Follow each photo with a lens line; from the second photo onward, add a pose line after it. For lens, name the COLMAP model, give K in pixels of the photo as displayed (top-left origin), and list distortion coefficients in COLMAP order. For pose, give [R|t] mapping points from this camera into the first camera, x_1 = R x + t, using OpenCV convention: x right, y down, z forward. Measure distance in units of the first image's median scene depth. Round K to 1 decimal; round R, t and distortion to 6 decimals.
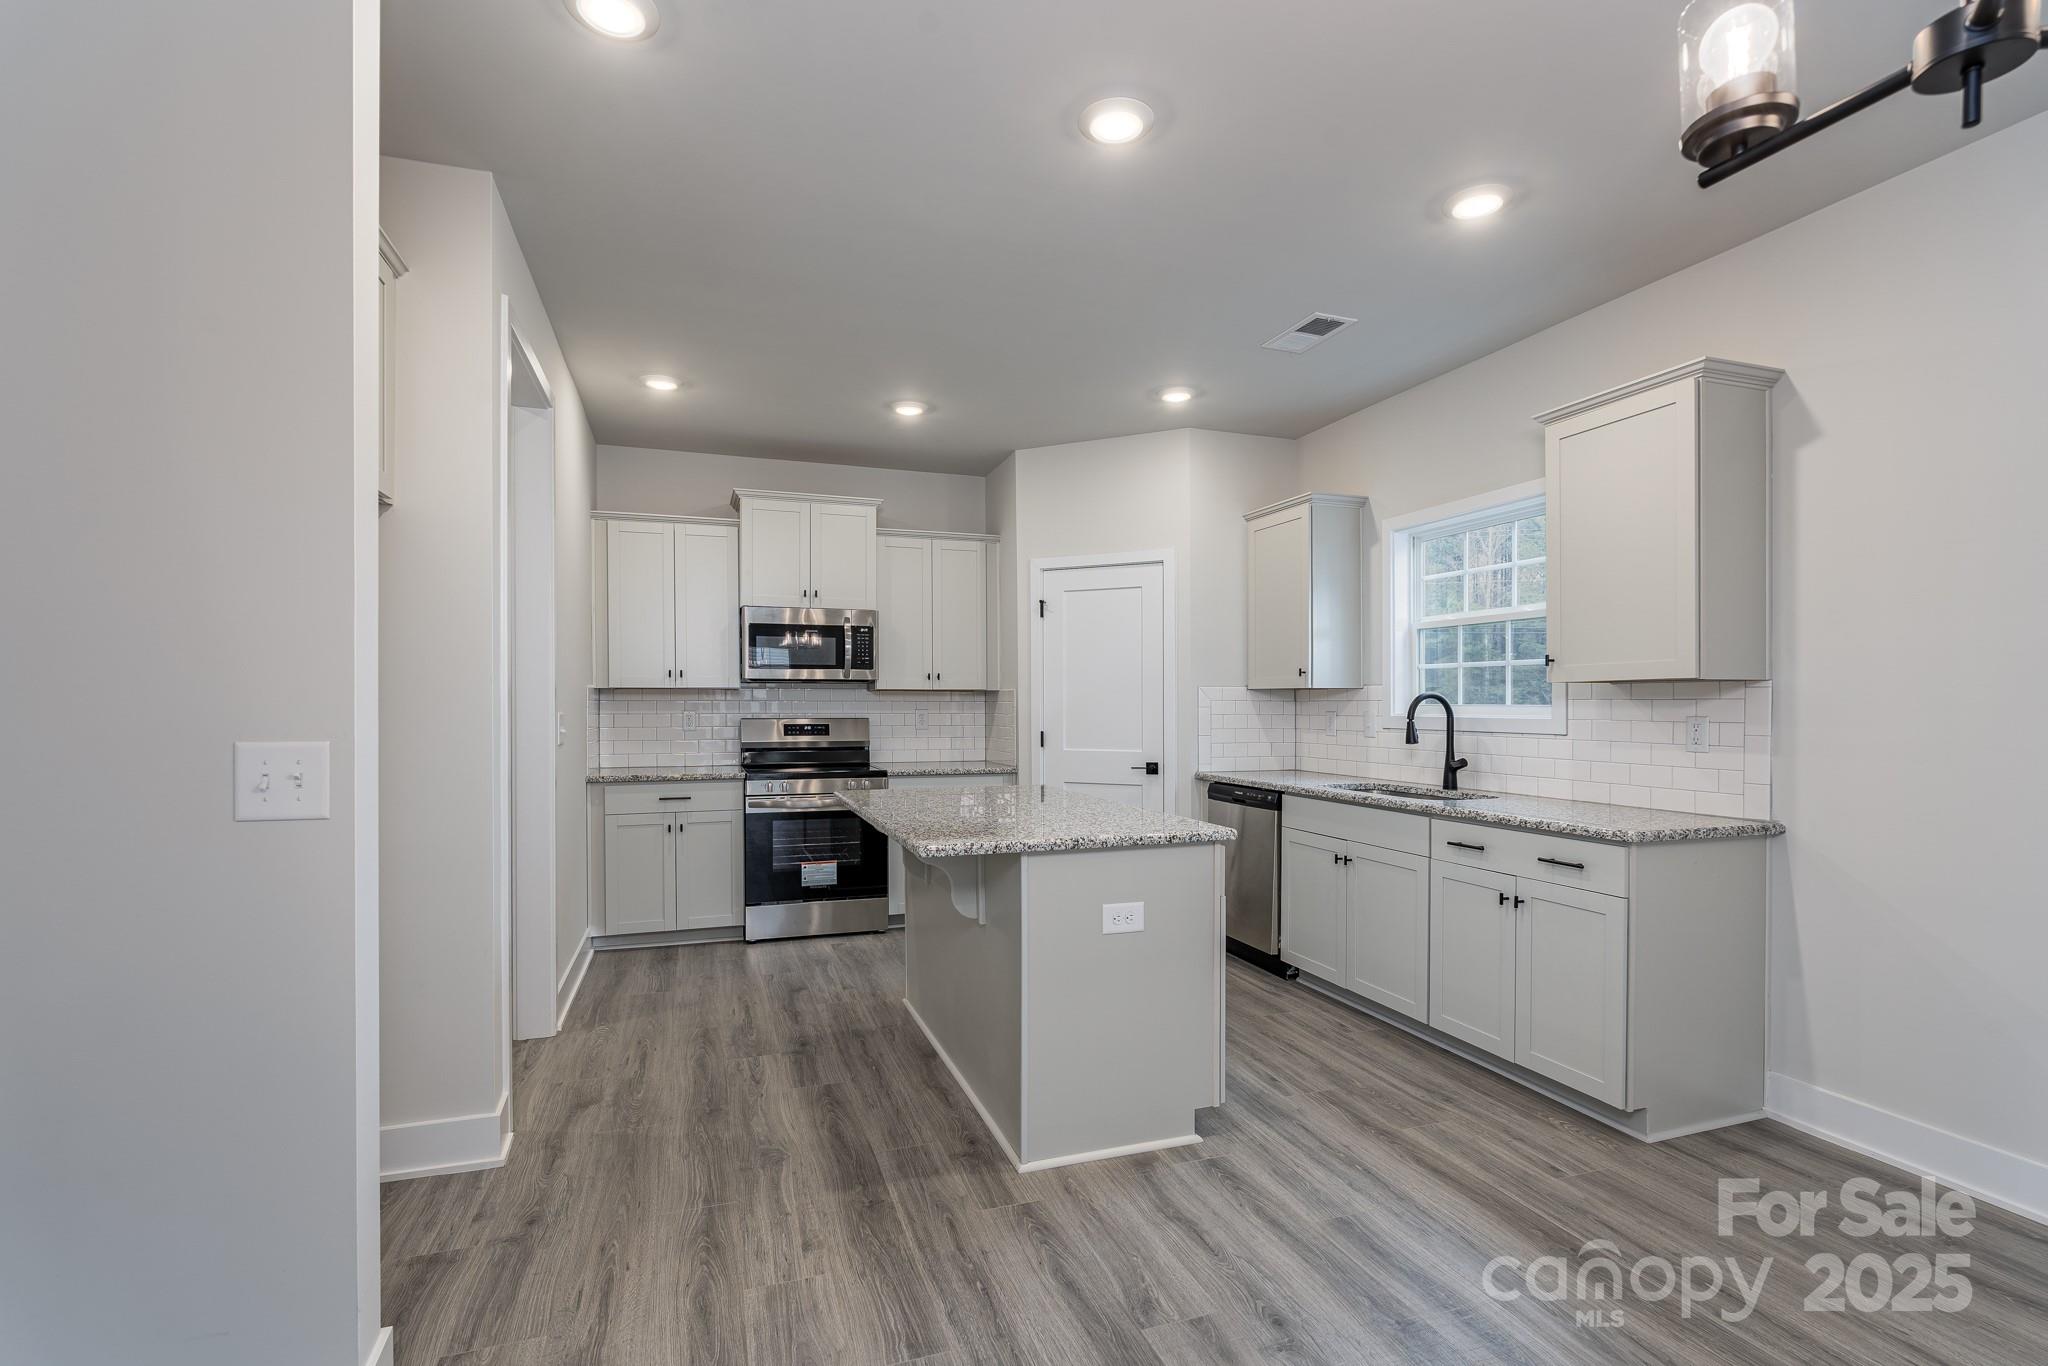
lens RADIAL K [[937.4, 0, 1018.6], [0, 937.4, 705.6], [0, 0, 1]] dist [0.005005, 0.001062]
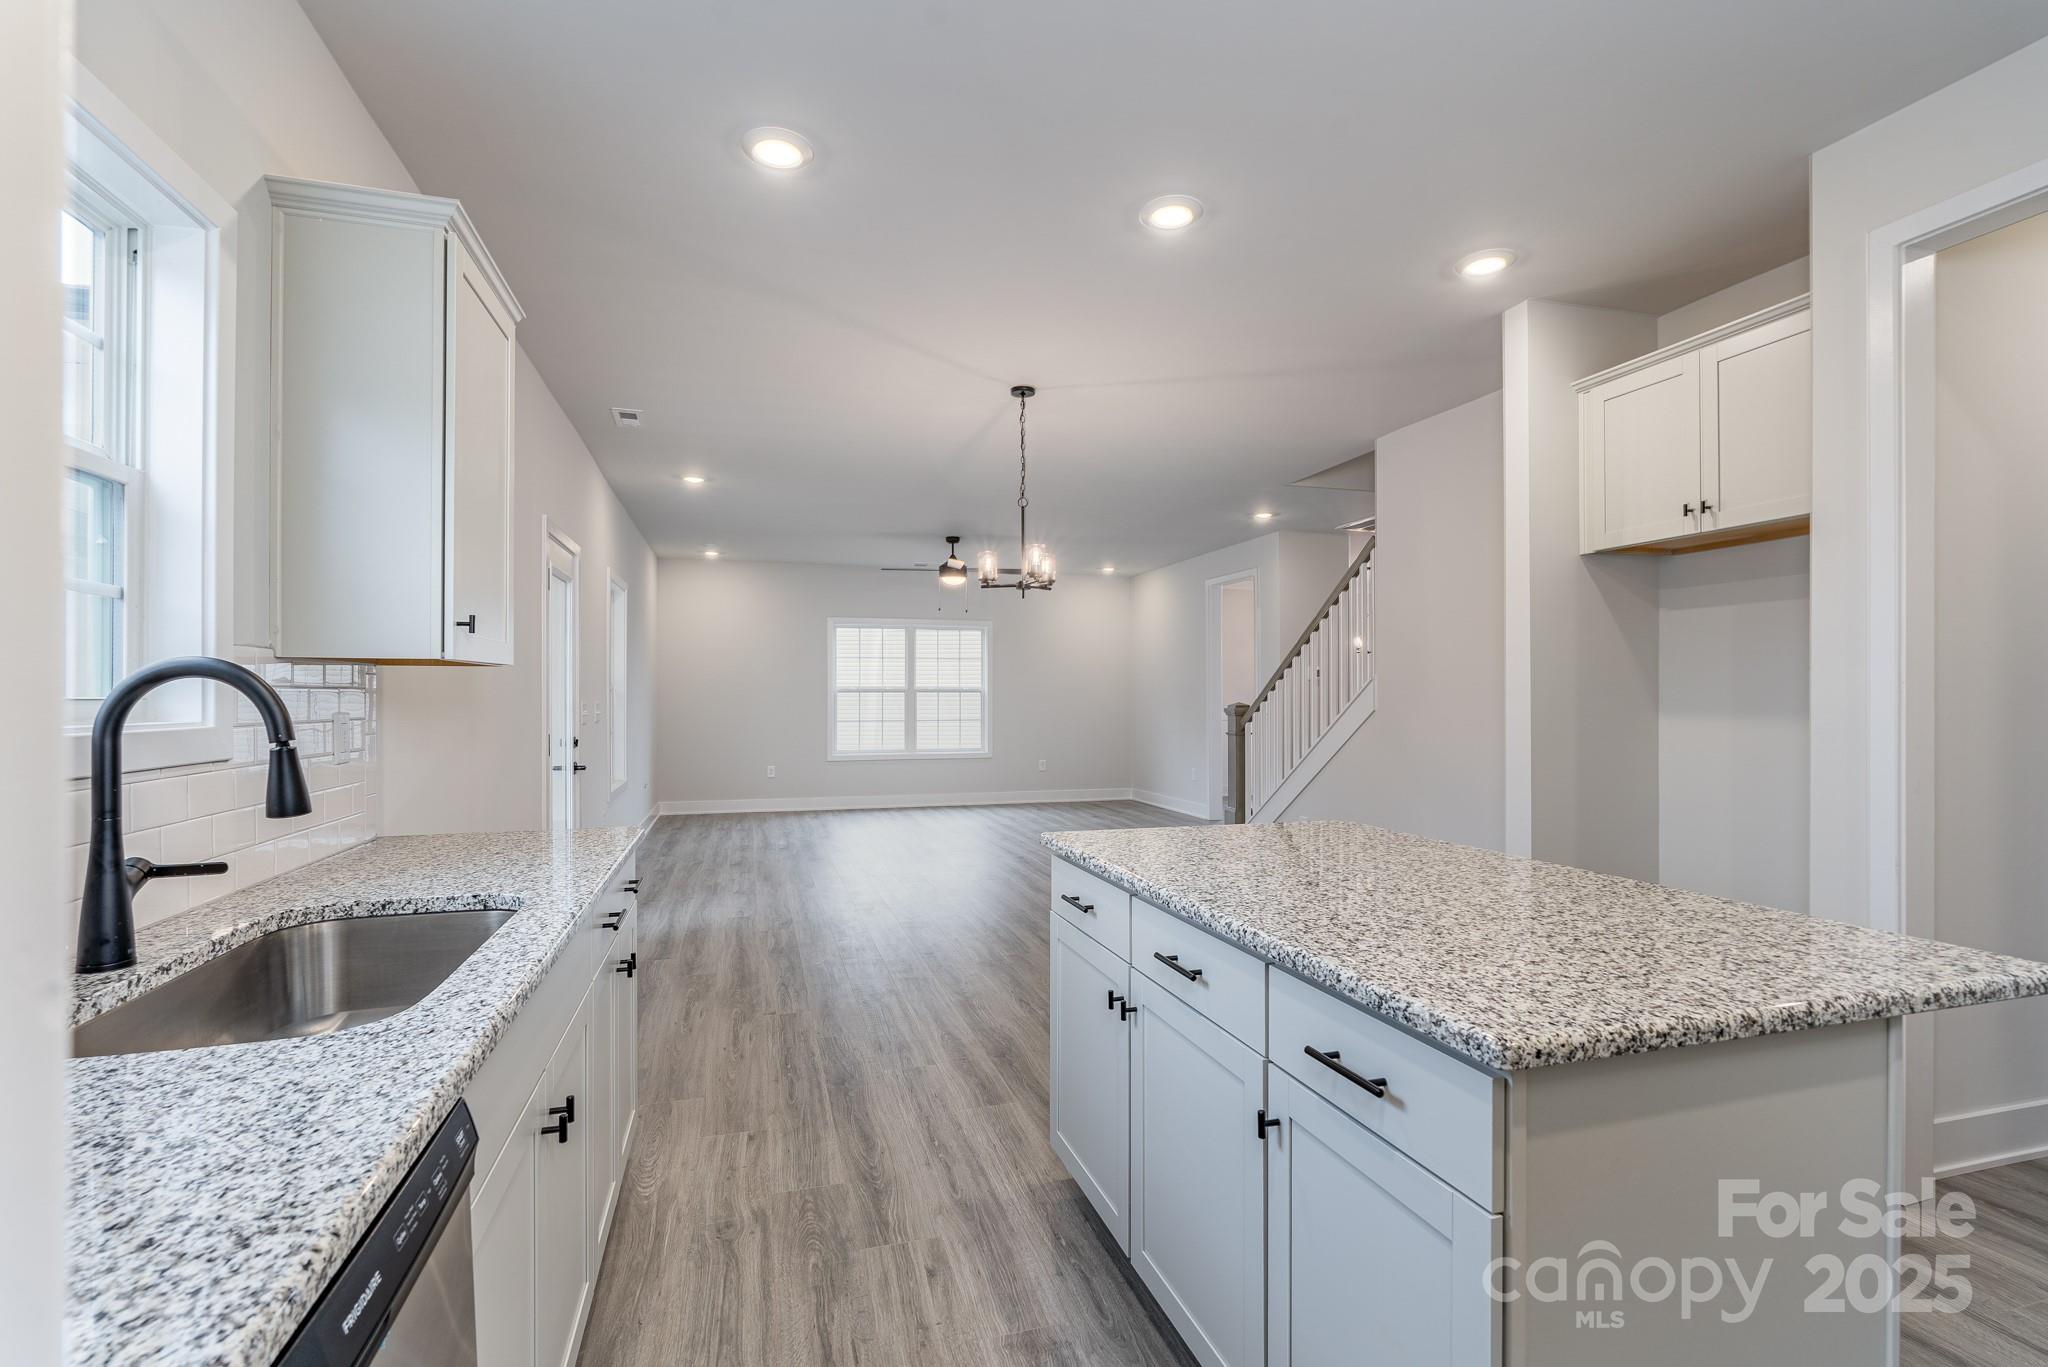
lens RADIAL K [[937.4, 0, 1032.4], [0, 937.4, 689.1], [0, 0, 1]] dist [0.005005, 0.001062]
pose [[-0.999367, -0.003204, 0.035418, 0.122509], [-0.003192, 0.999995, 0.000419, -0.004565], [-0.035419, 0.000306, -0.999372, 1.119338]]
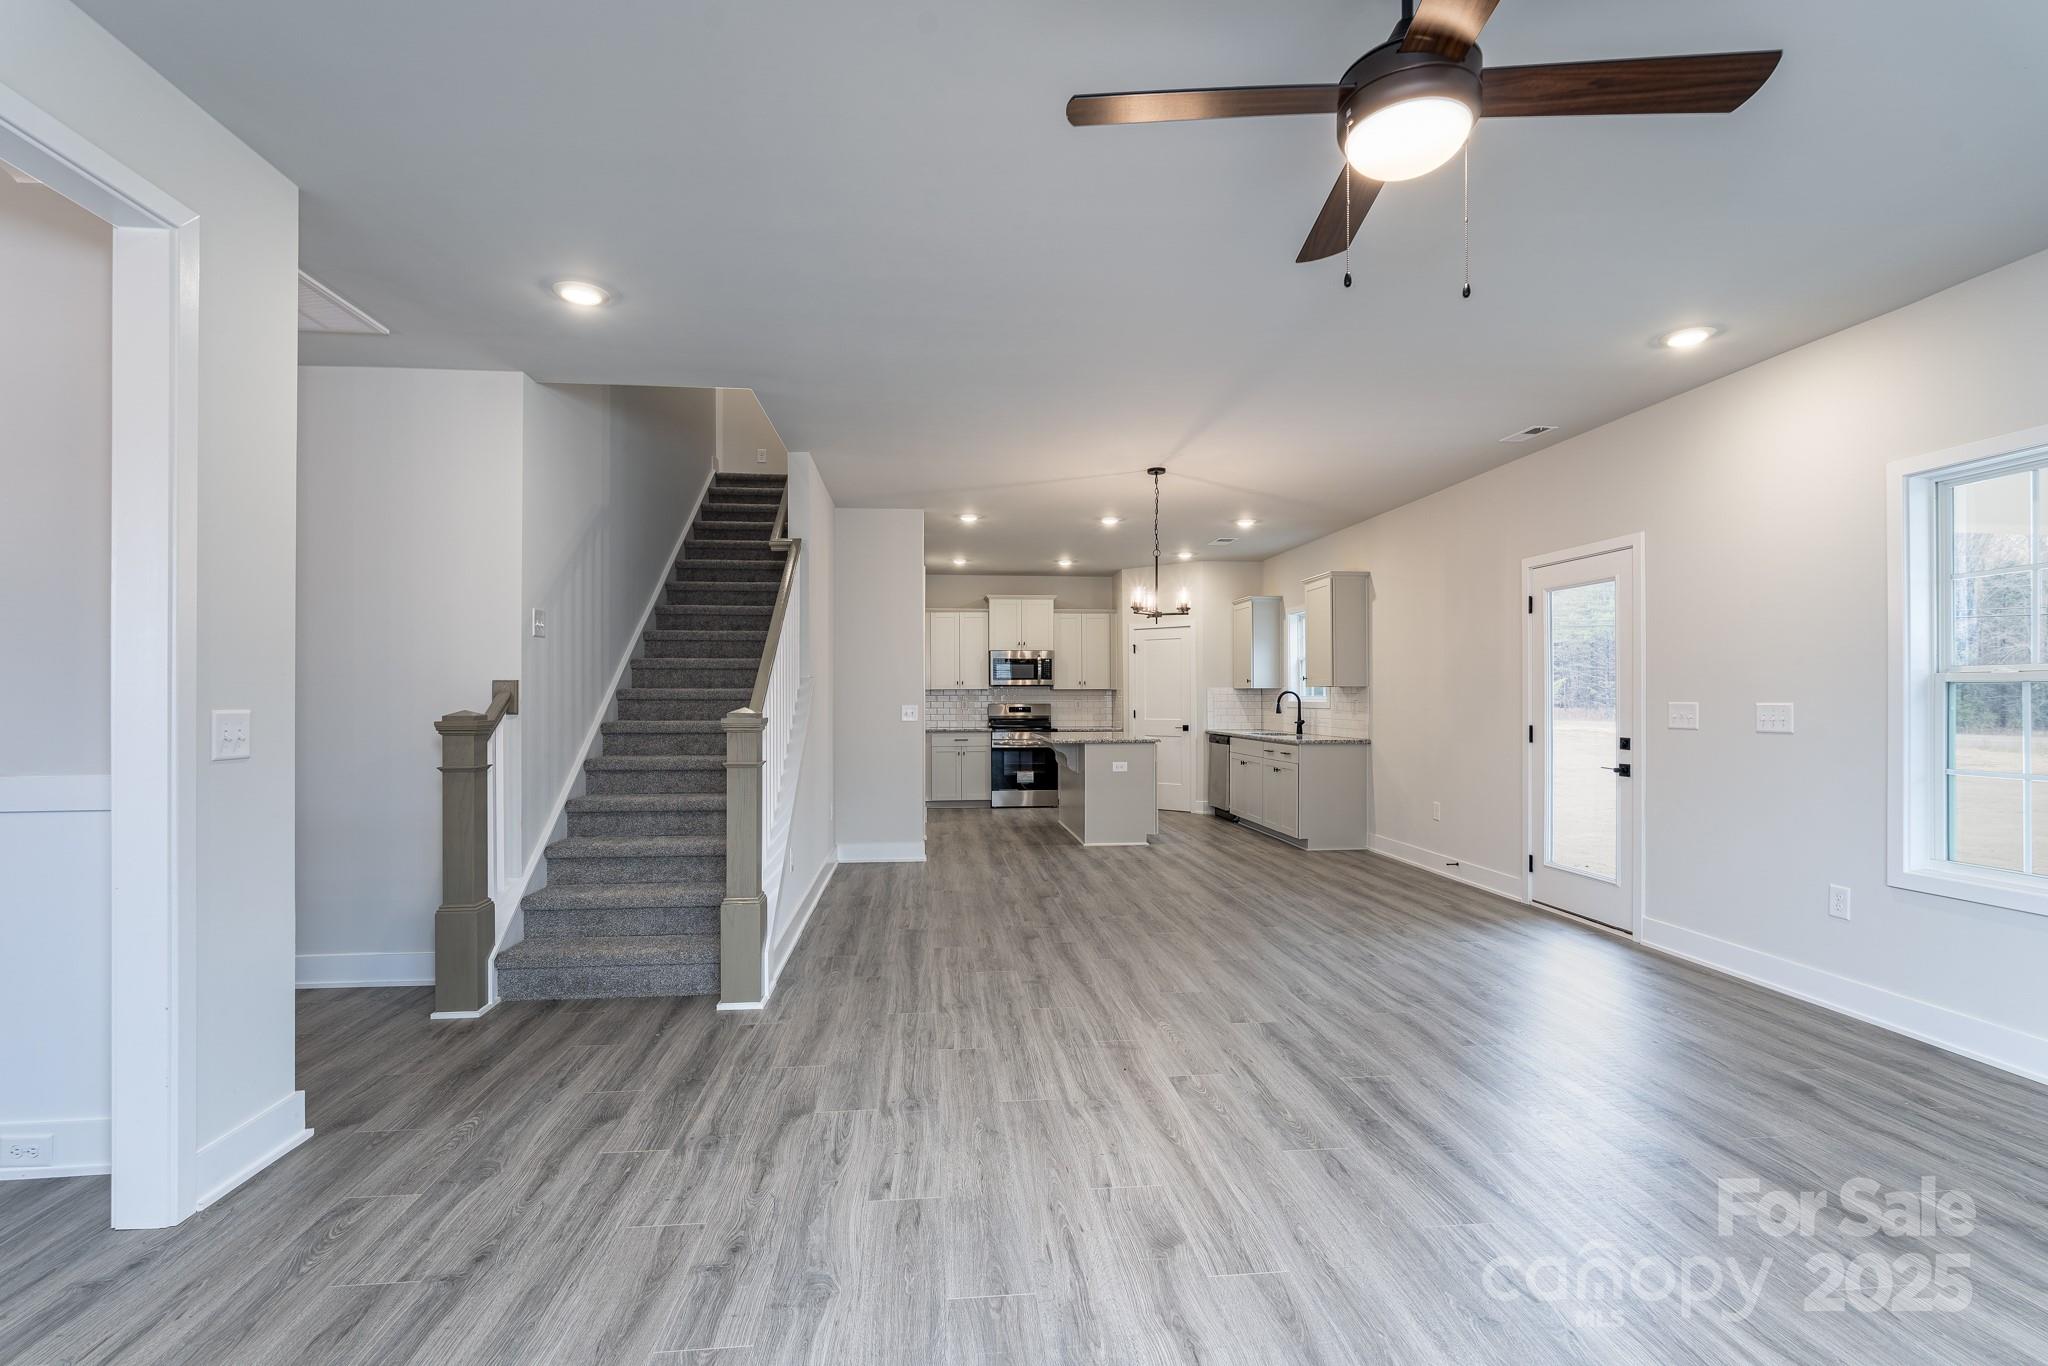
lens RADIAL K [[937.4, 0, 1016.5], [0, 937.4, 690.7], [0, 0, 1]] dist [0.005005, 0.001062]
pose [[0.972784, -0.002723, -0.231697, 0.257410], [0.000081, 0.999935, -0.011409, 0.009130], [0.231713, 0.011080, 0.972721, -1.062341]]
